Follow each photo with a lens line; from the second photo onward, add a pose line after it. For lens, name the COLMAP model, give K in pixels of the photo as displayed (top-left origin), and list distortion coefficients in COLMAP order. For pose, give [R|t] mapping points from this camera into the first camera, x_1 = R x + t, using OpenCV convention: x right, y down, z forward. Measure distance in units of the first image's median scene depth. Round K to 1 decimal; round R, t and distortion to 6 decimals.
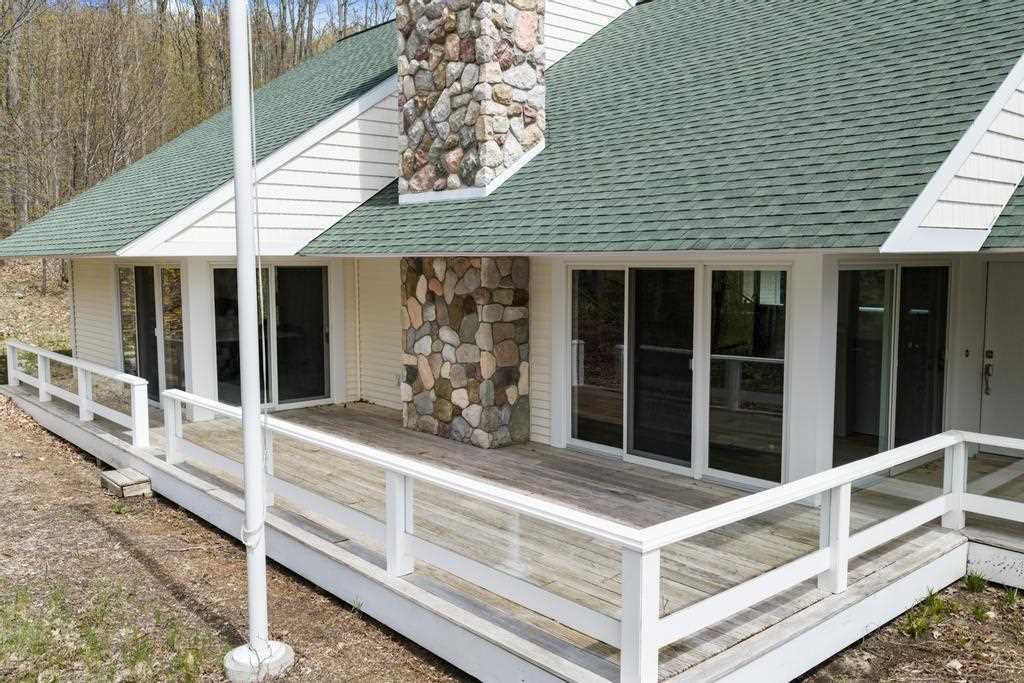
lens RADIAL K [[849.8, 0, 512.0], [0, 849.8, 341.5], [0, 0, 1]] dist [0.005000, -0.012215]
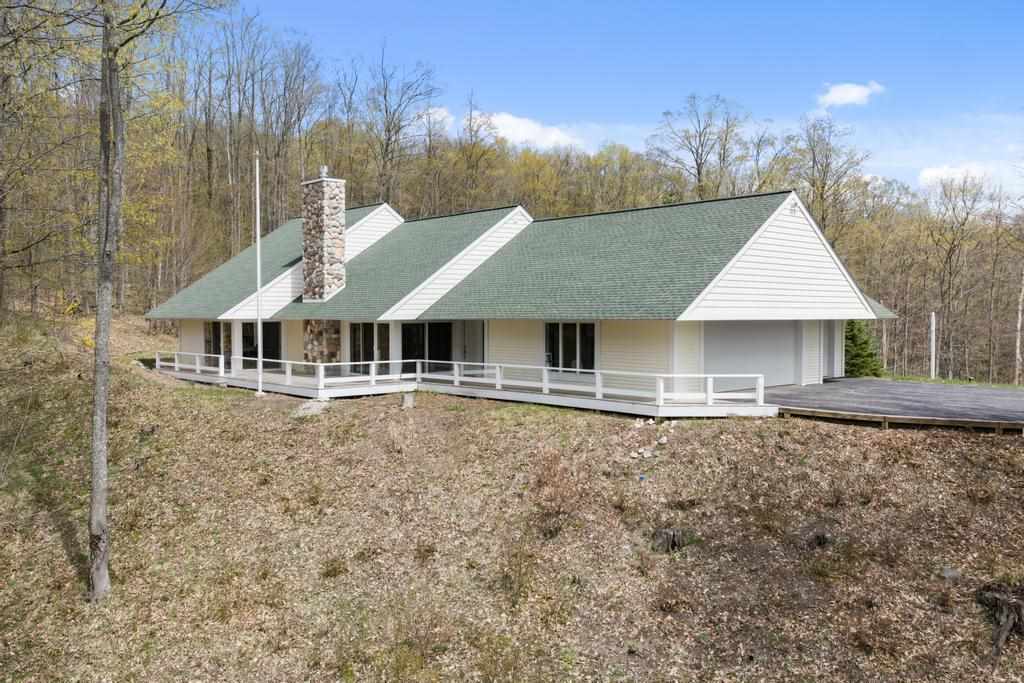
lens RADIAL K [[849.8, 0, 512.0], [0, 849.8, 341.5], [0, 0, 1]] dist [0.005000, -0.012215]
pose [[0.999660, 0.001677, 0.026008, 0.607514], [0.000113, 0.997639, -0.068680, 0.216037], [-0.026062, 0.068660, 0.997300, -2.332189]]
